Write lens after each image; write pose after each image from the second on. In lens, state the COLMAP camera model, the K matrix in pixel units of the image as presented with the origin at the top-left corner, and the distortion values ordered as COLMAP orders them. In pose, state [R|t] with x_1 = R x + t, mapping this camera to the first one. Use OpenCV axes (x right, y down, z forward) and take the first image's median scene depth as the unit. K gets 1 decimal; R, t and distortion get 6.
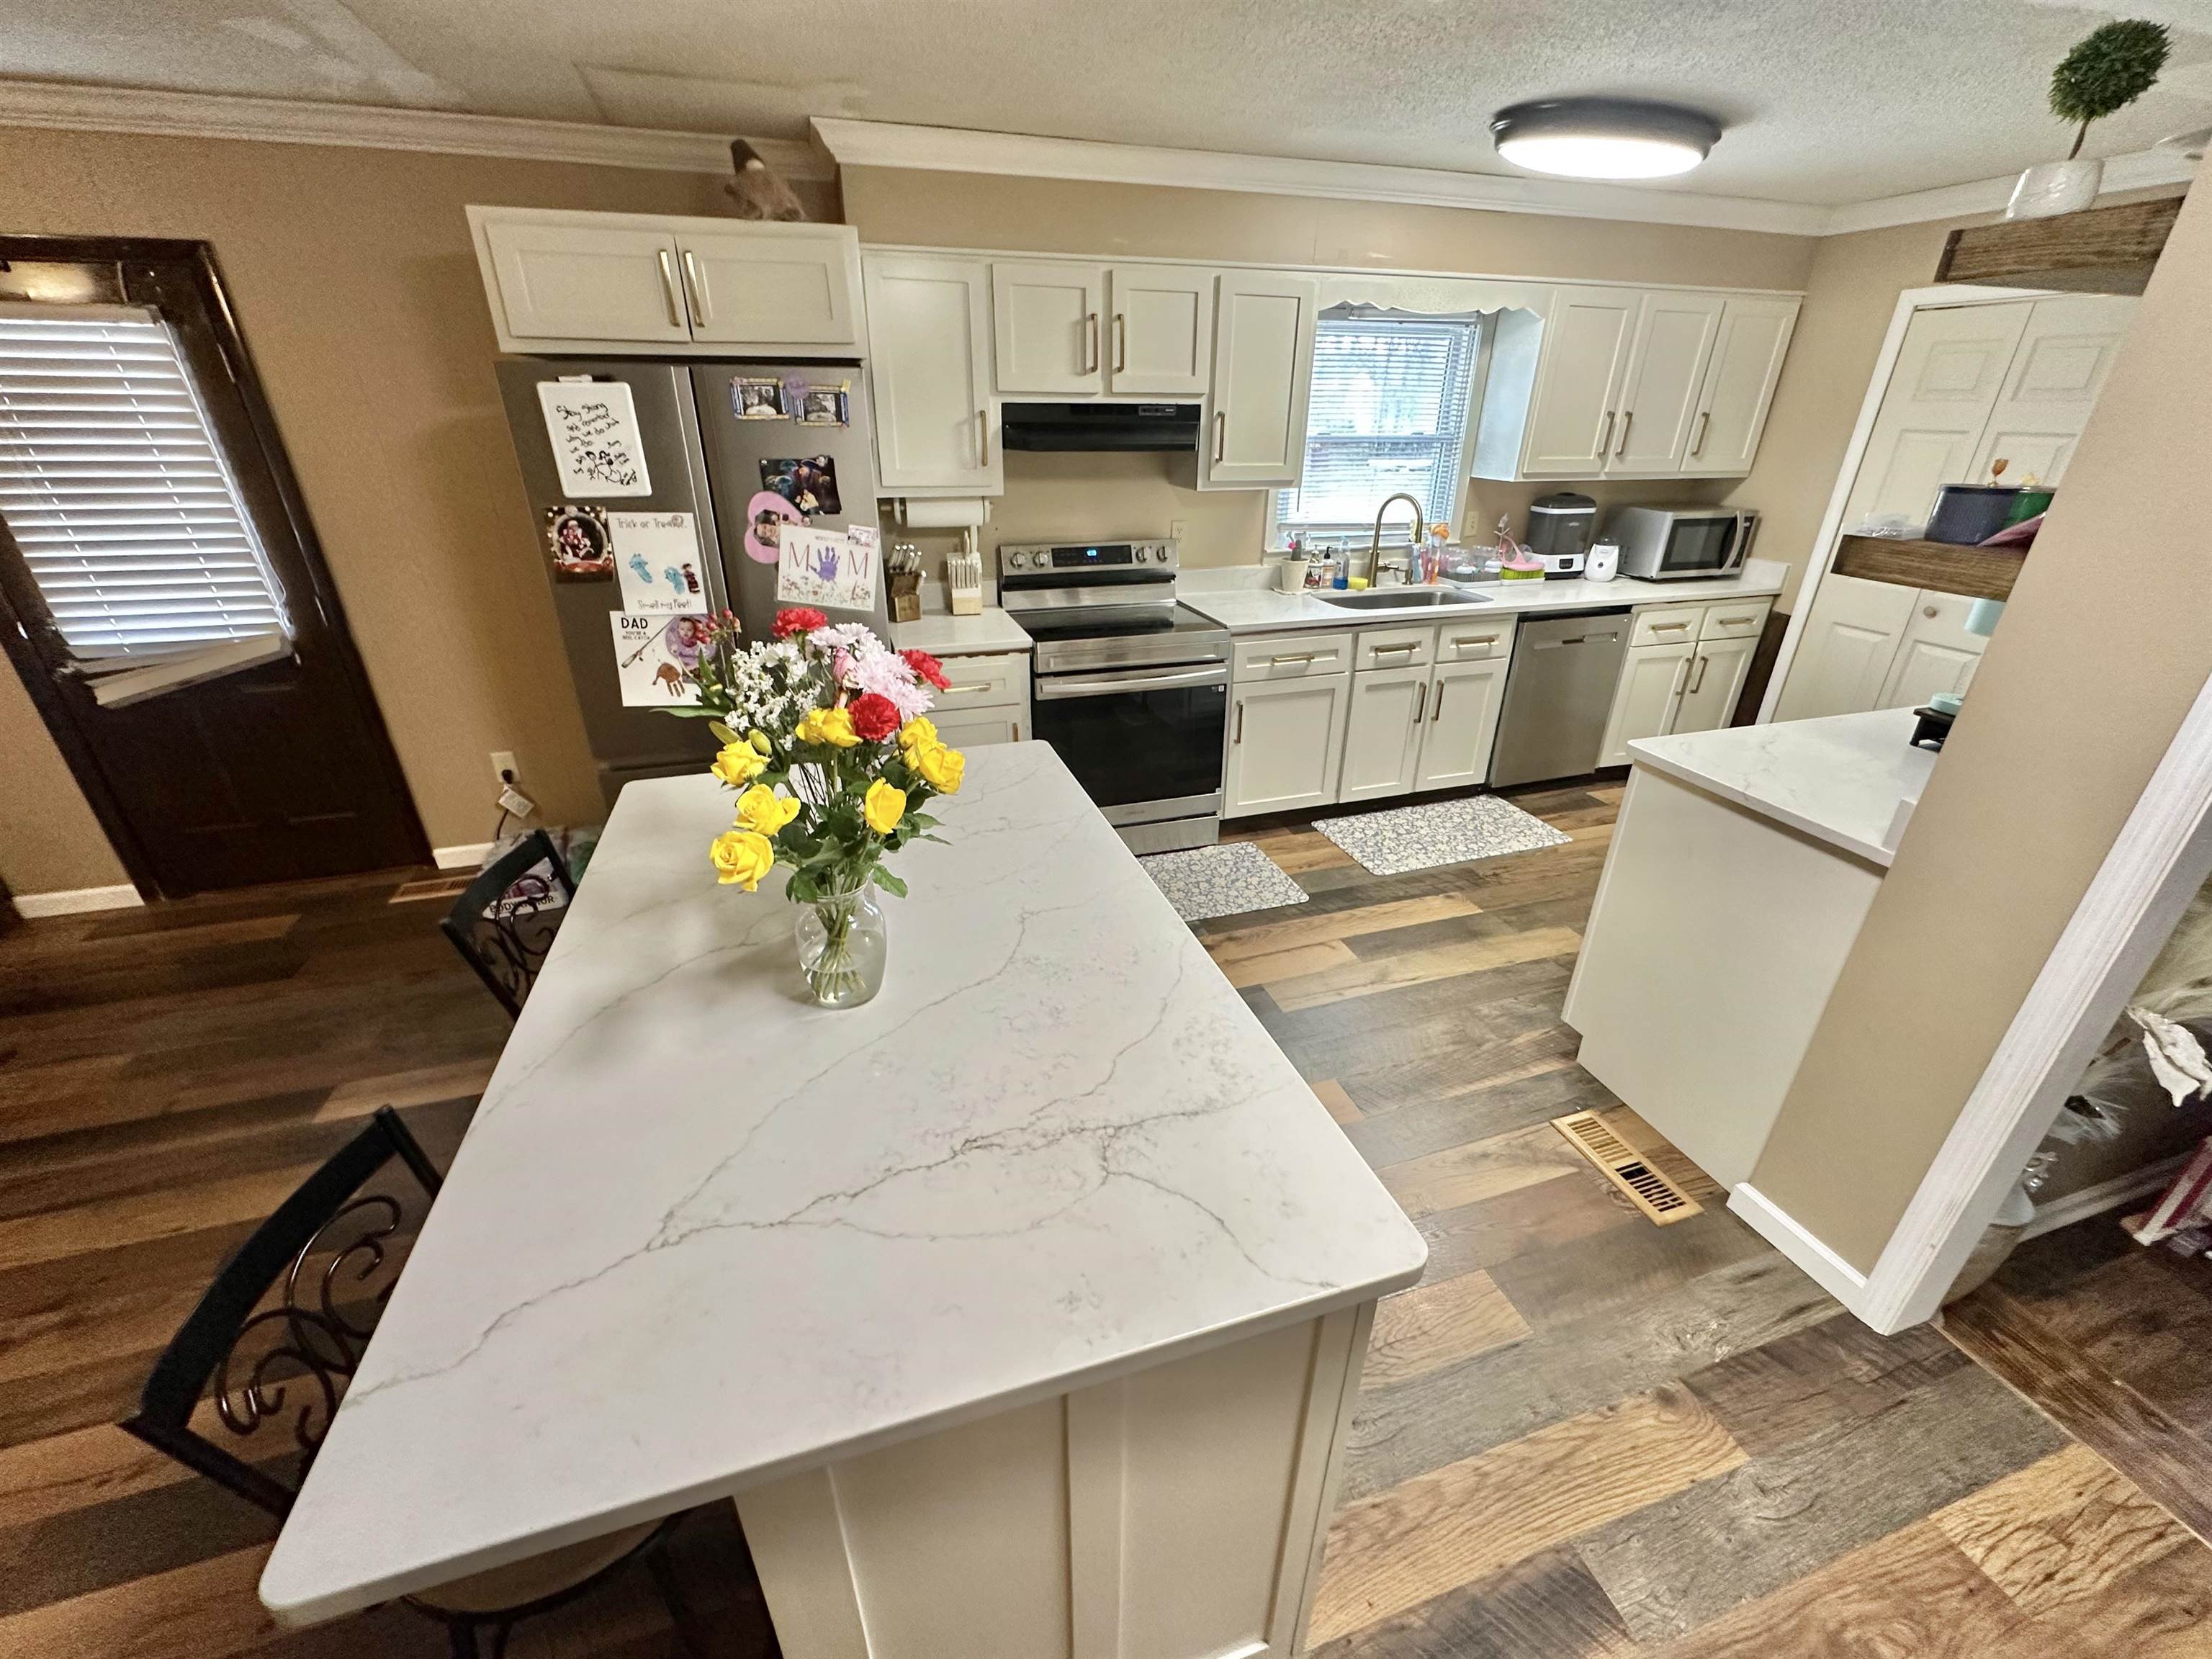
lens RADIAL K [[880.7, 0, 1110.5], [0, 880.7, 837.0], [0, 0, 1]] dist [-0.011046, -0.000119]
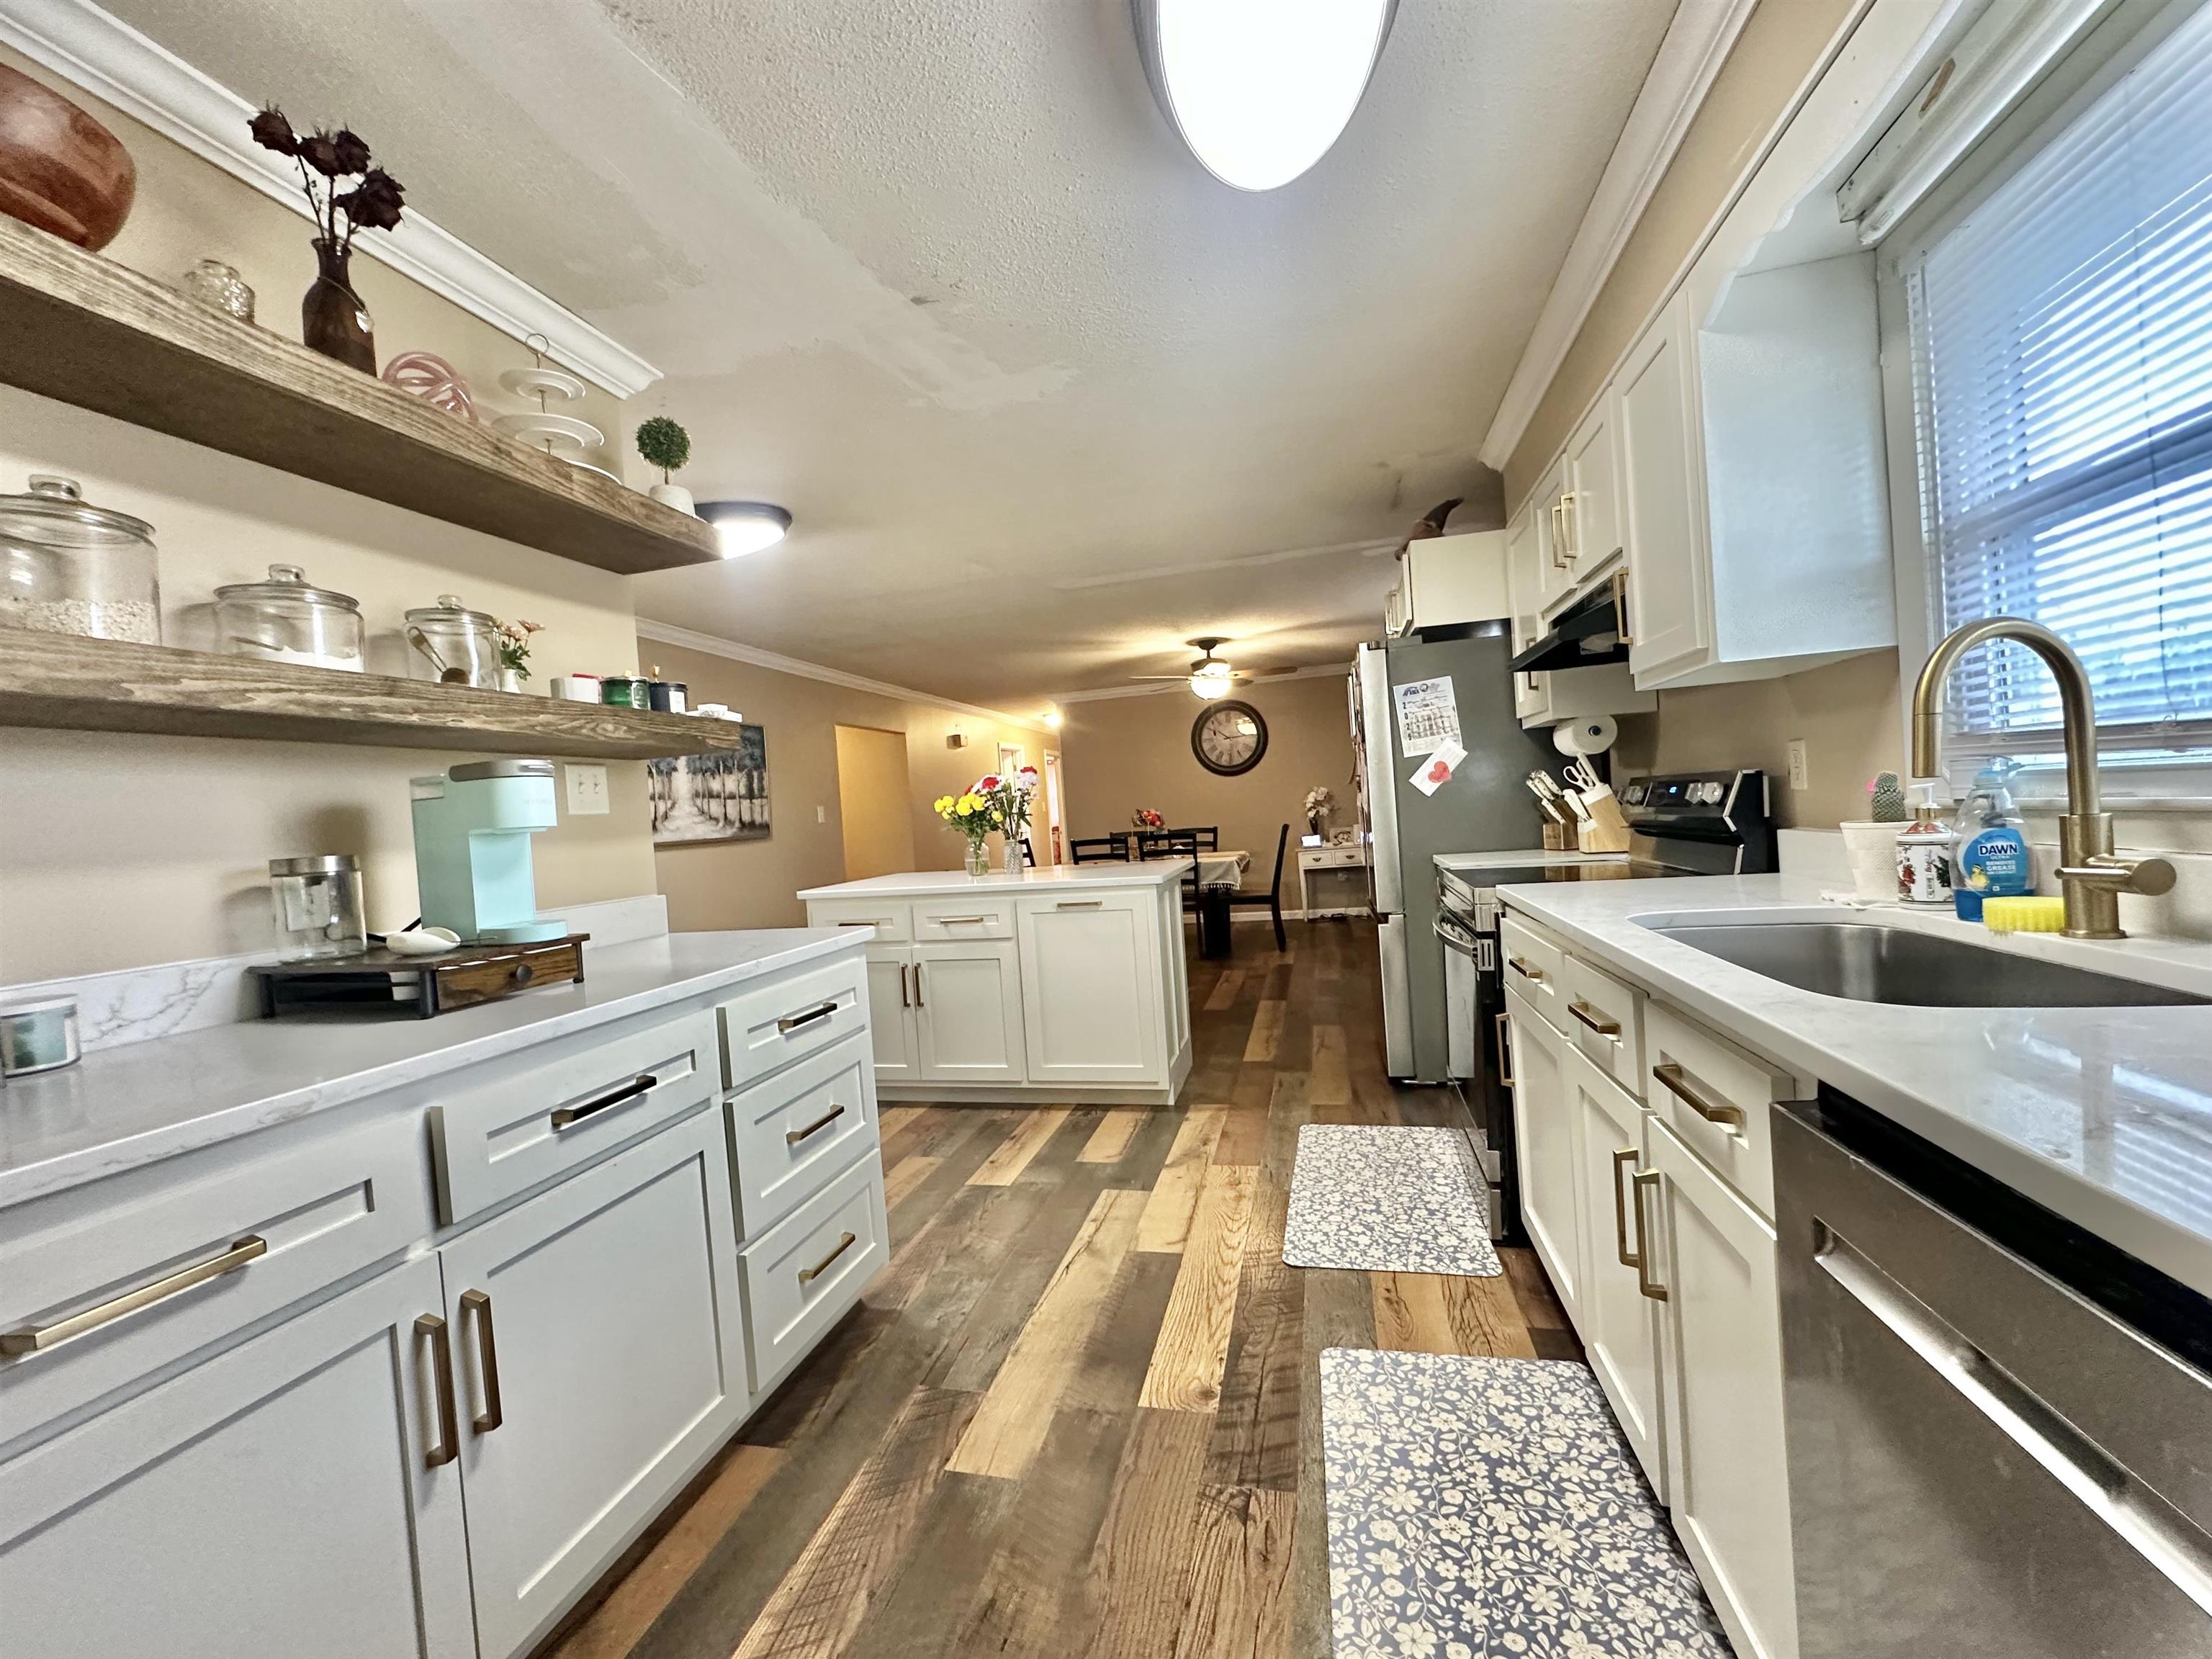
lens RADIAL K [[880.7, 0, 1114.4], [0, 880.7, 827.2], [0, 0, 1]] dist [-0.011046, -0.000119]
pose [[-0.508400, 0.043178, -0.860038, 0.870659], [-0.315666, 0.919873, 0.232784, -0.358347], [0.801177, 0.389832, -0.454033, 1.084036]]
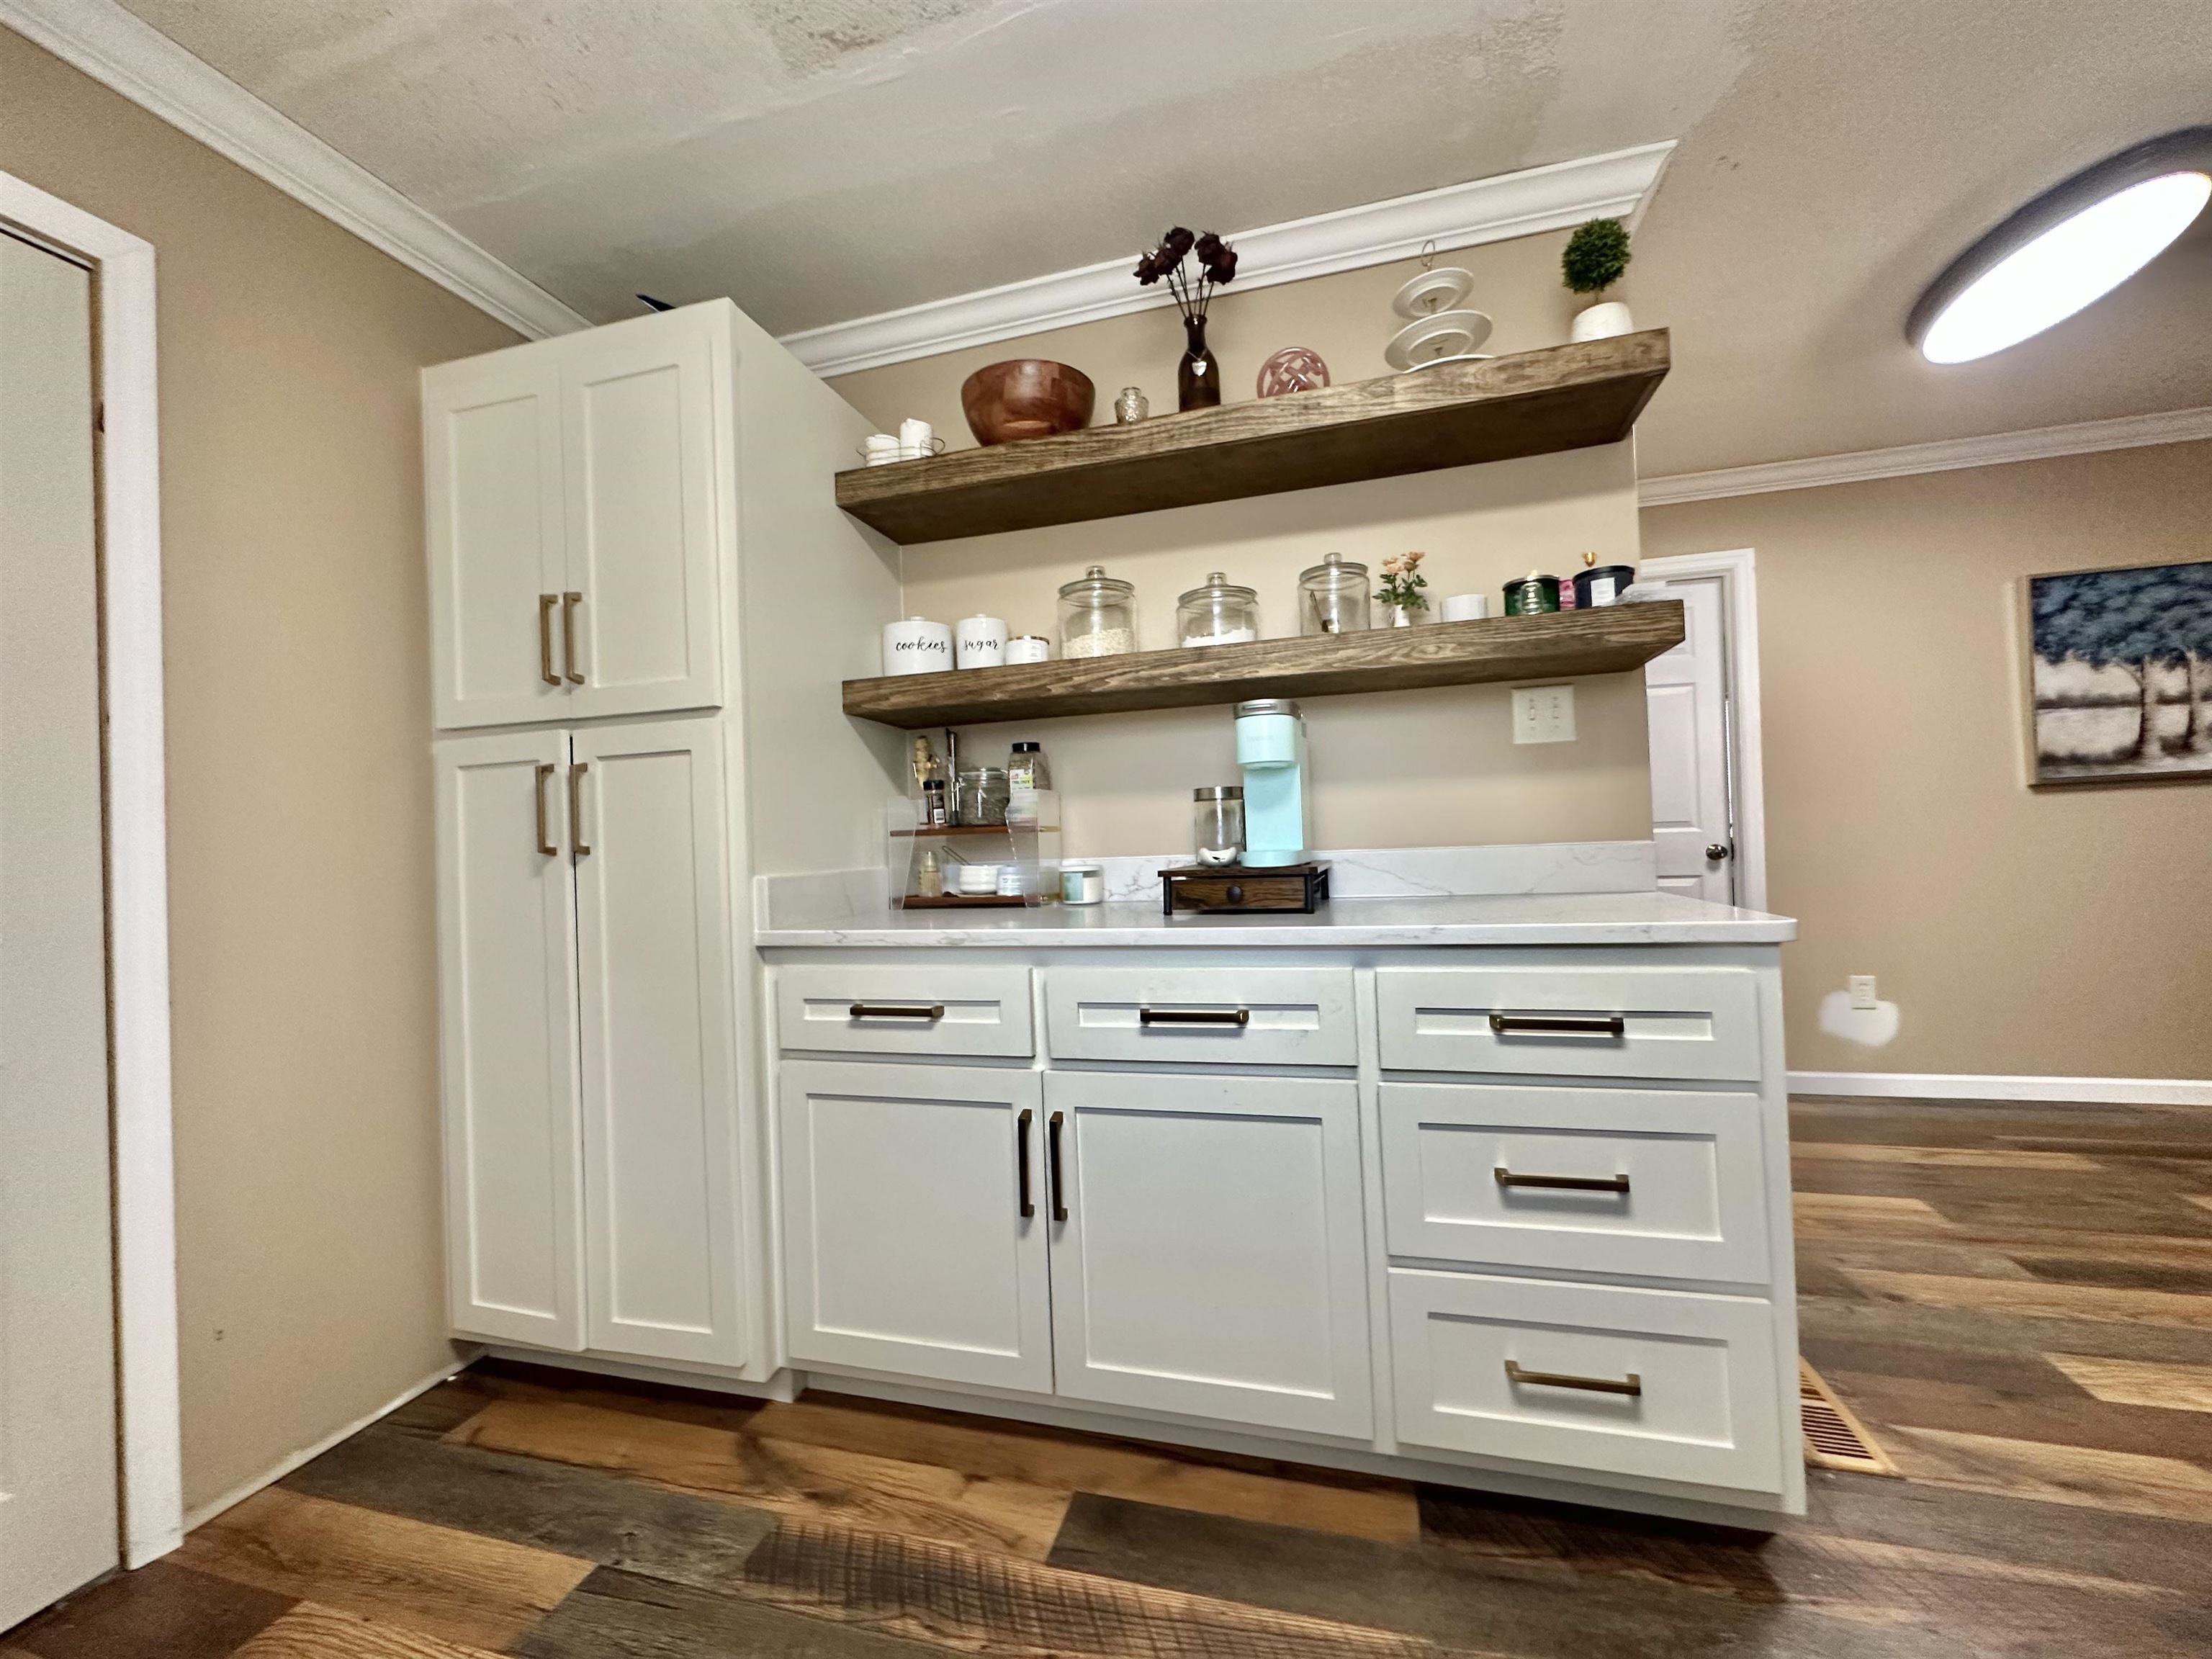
lens RADIAL K [[880.7, 0, 1109.0], [0, 880.7, 833.4], [0, 0, 1]] dist [-0.011046, -0.000119]
pose [[-0.832967, 0.030679, 0.552471, 0.427141], [0.269562, 0.894463, 0.356753, -0.321181], [-0.483220, 0.446089, -0.753328, 1.068701]]
